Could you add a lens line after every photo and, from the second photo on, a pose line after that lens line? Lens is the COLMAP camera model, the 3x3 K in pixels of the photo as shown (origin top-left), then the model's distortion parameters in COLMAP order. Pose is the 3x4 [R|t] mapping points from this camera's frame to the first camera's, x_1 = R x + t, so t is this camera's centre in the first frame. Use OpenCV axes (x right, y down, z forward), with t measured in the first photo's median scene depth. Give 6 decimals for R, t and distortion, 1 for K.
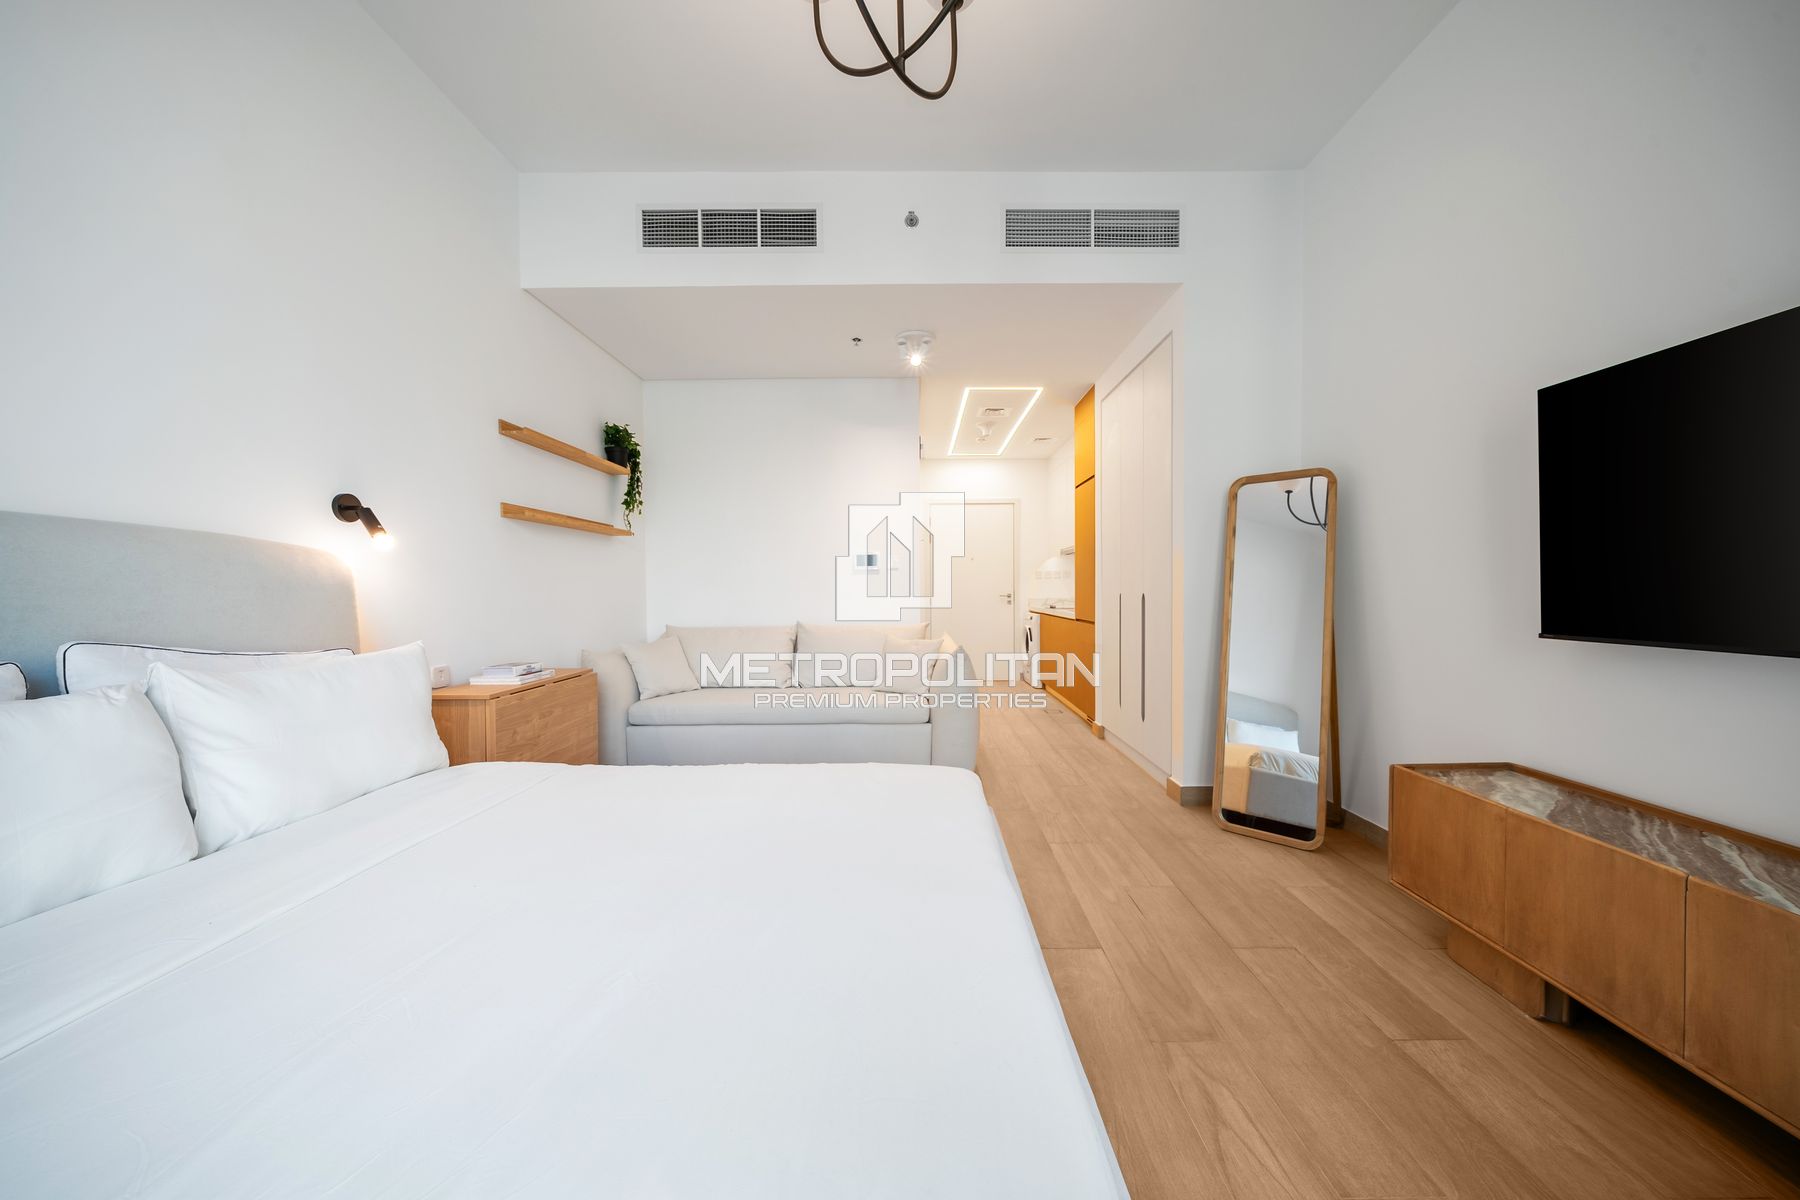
lens RADIAL K [[628.2, 0, 922.5], [0, 628.2, 608.7], [0, 0, 1]] dist [-0.000234, -0.000711]
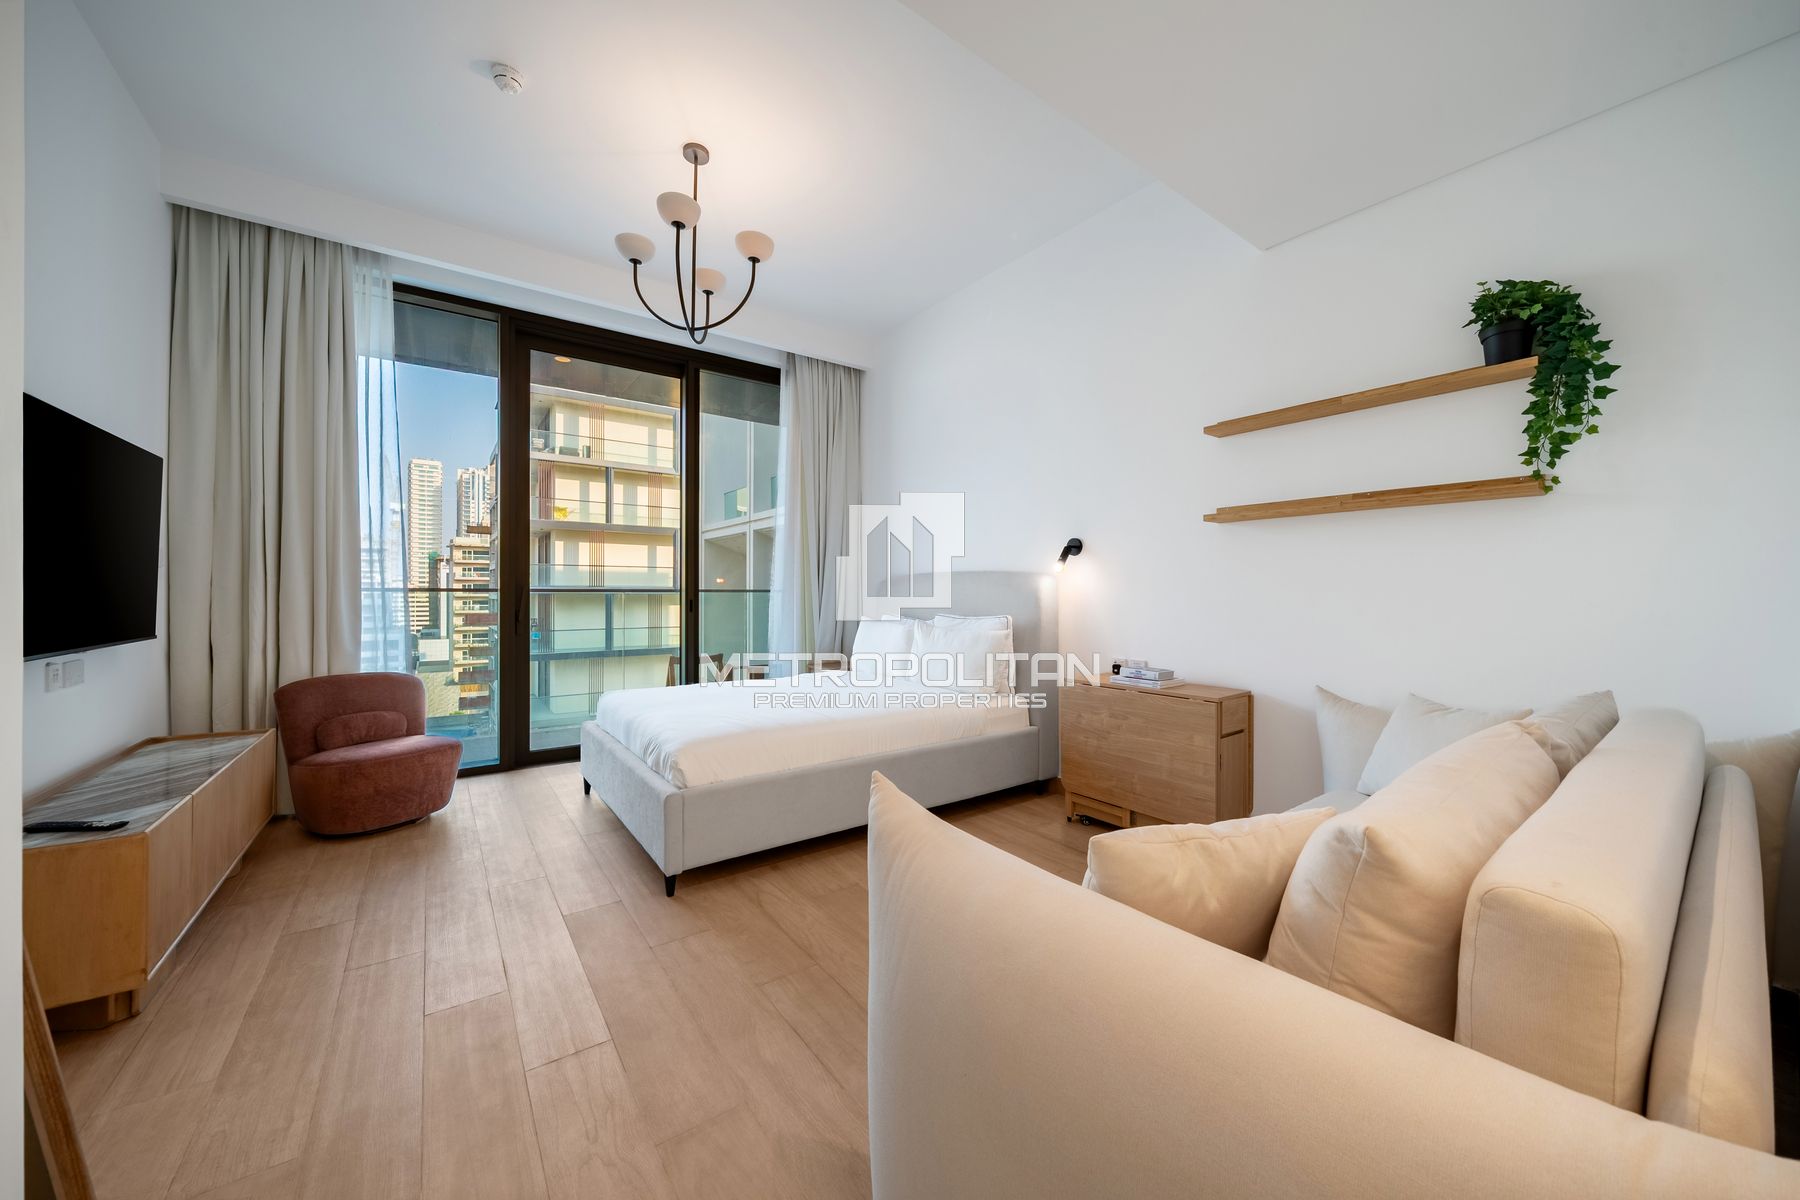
lens RADIAL K [[636.7, 0, 902.9], [0, 636.7, 600.1], [0, 0, 1]] dist [-0.032345, -0.000277]
pose [[-0.805187, 0.014150, -0.592852, 0.317503], [-0.016489, 0.998795, 0.046233, -0.069757], [0.592792, 0.047002, -0.803983, 1.607663]]
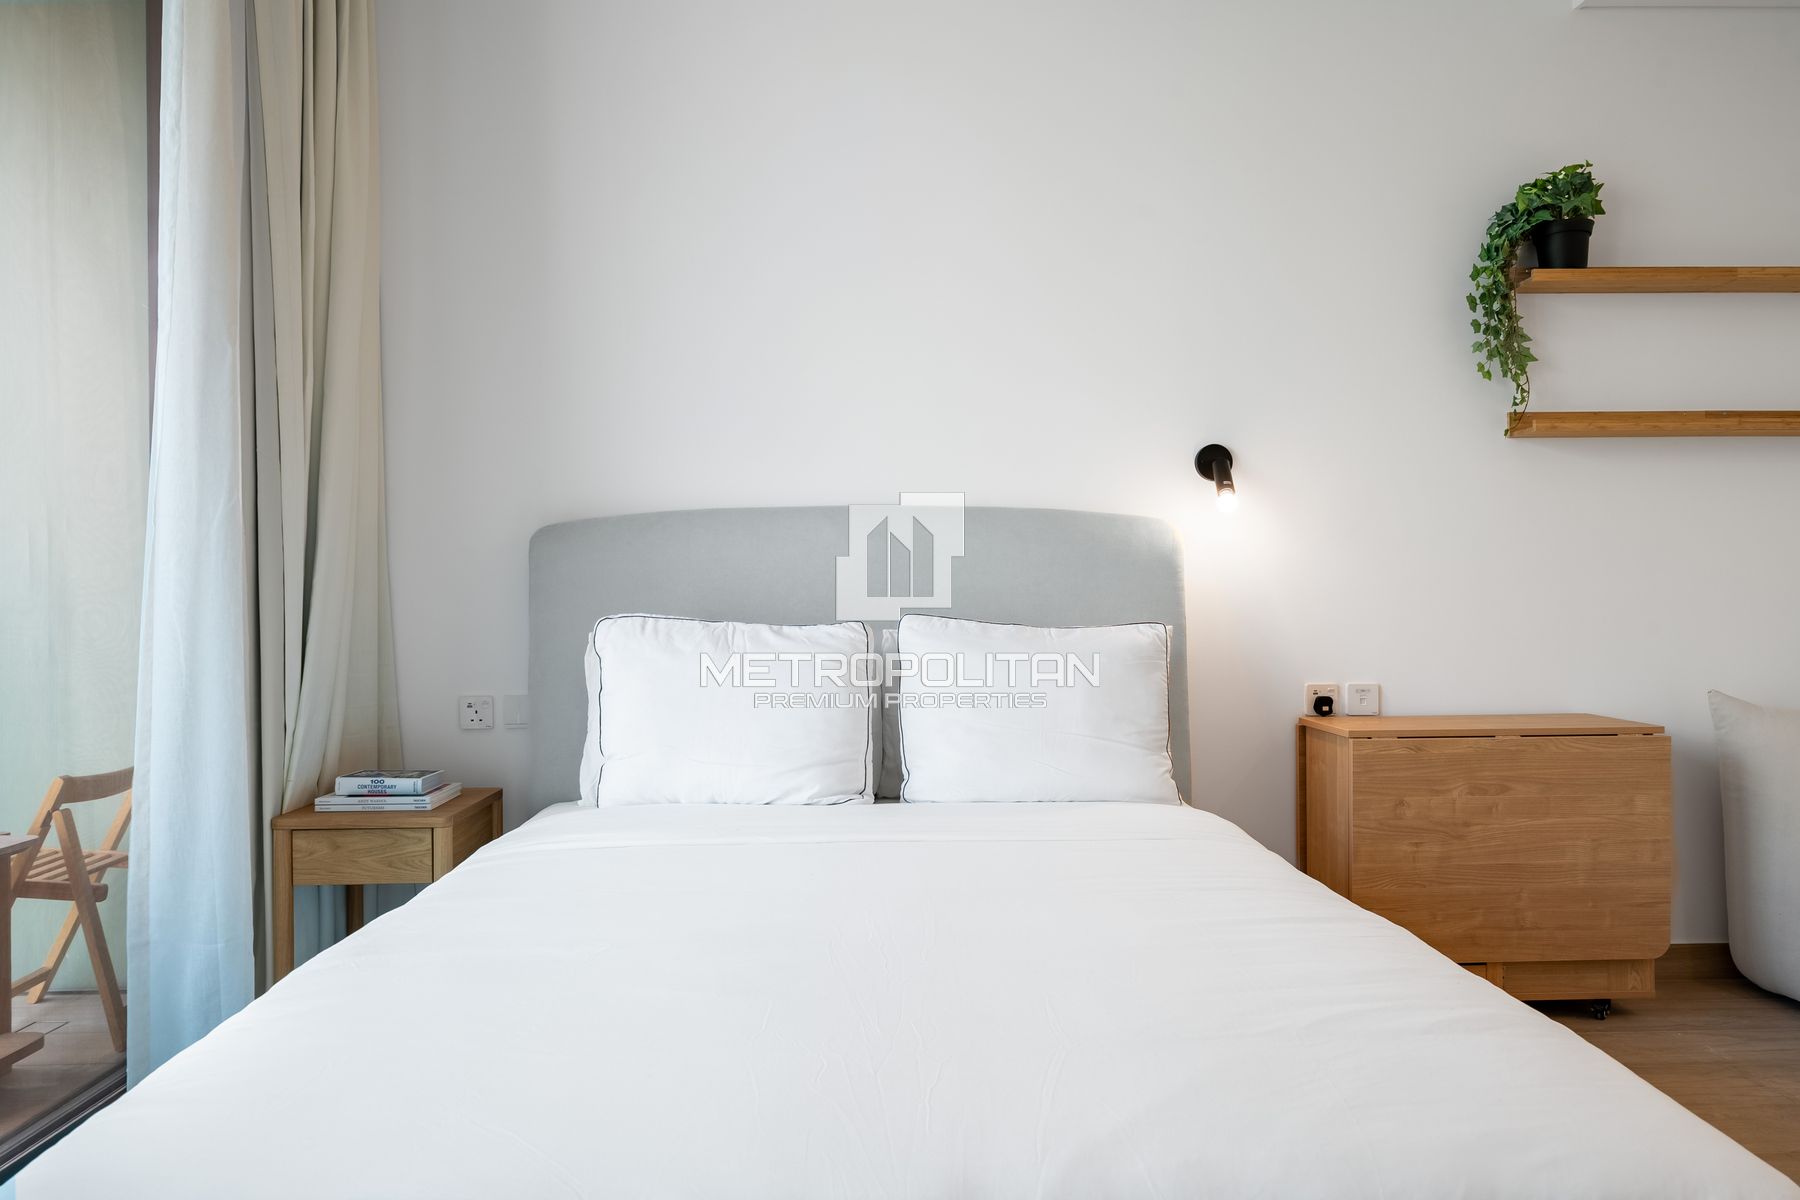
lens RADIAL K [[1157.5, 0, 903.8], [0, 1157.5, 606.3], [0, 0, 1]] dist [0.006902, 0.002853]
pose [[0.032929, 0.016349, -0.999324, 0.393752], [-0.025990, 0.999542, 0.015496, 0.004883], [0.999120, 0.025462, 0.033339, 0.441029]]
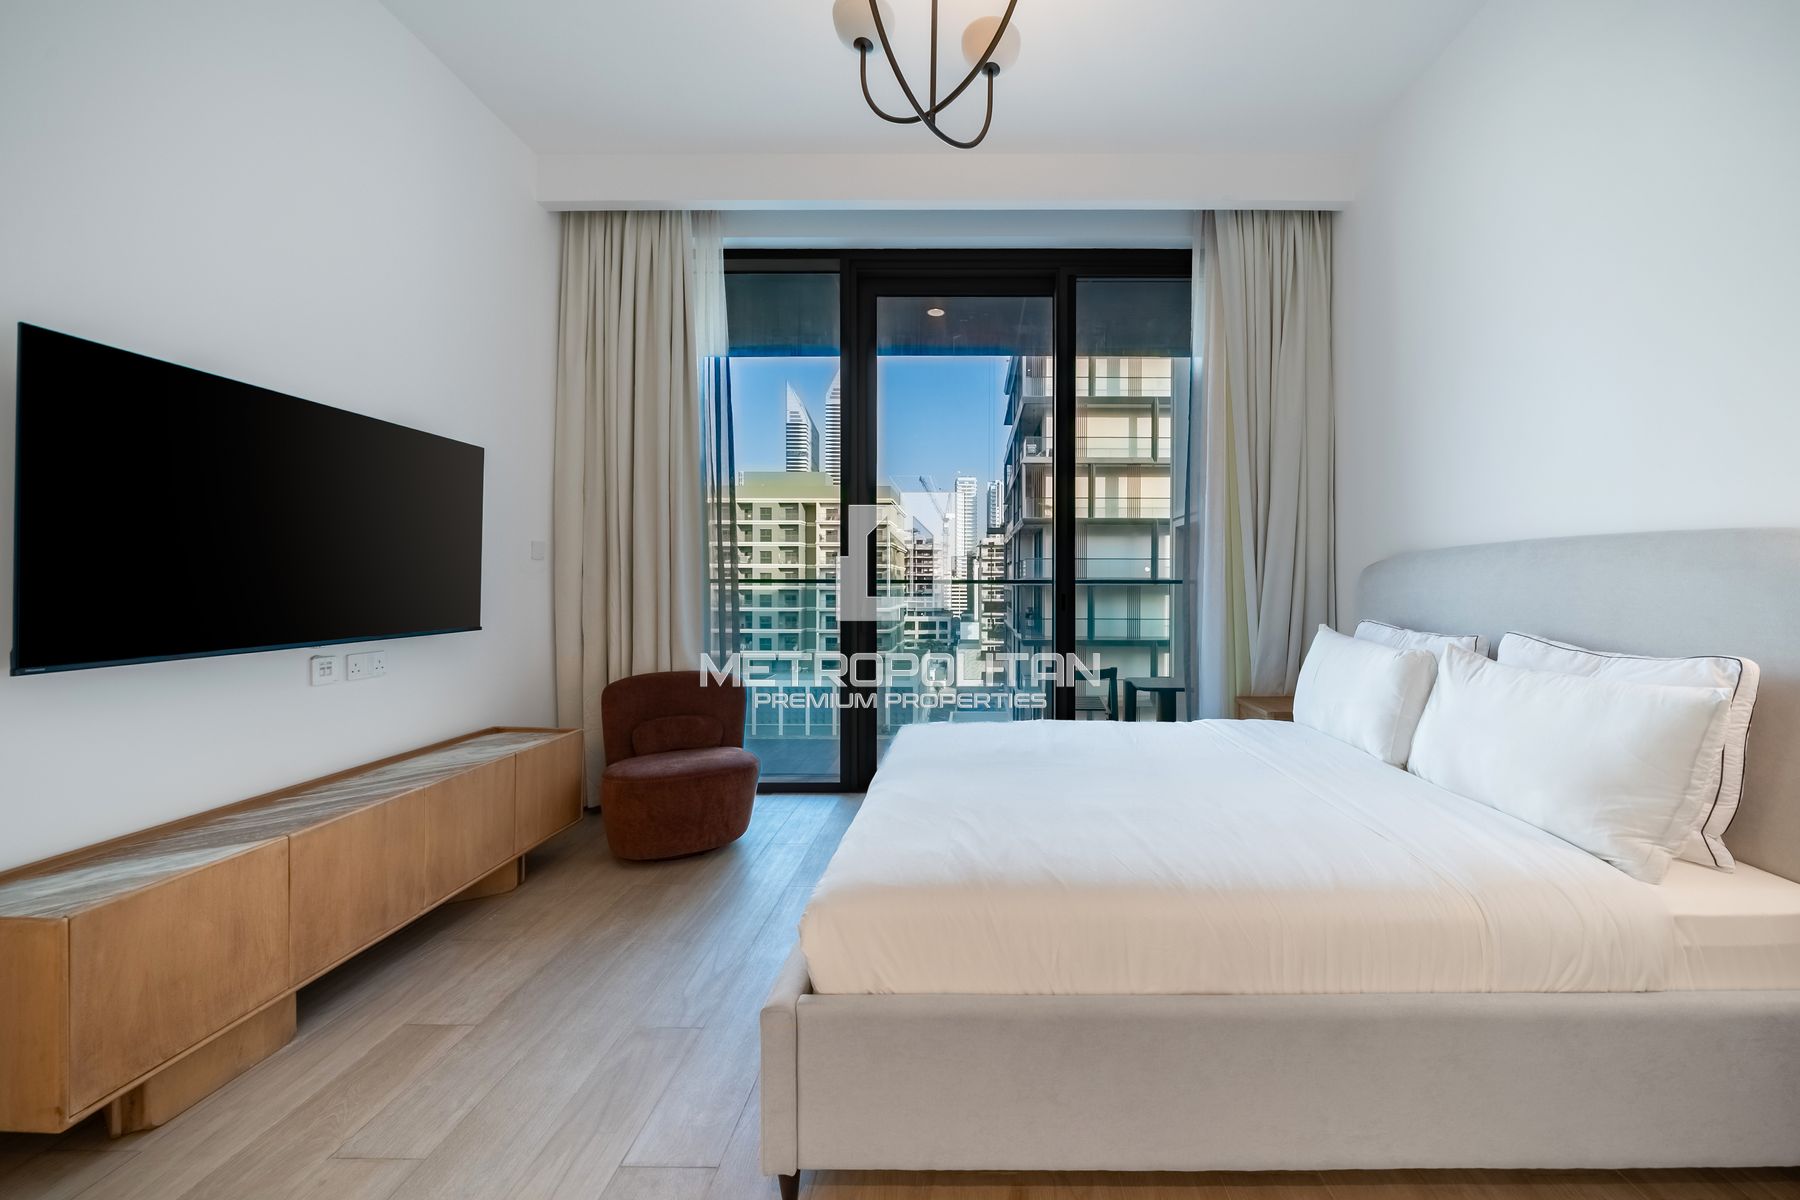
lens RADIAL K [[628.2, 0, 981.0], [0, 628.2, 589.6], [0, 0, 1]] dist [-0.000234, -0.000711]
pose [[-0.999973, 0.007034, 0.002103, -0.062344], [0.007124, 0.998901, 0.046322, -0.050962], [-0.001775, 0.046335, -0.998924, 1.152927]]
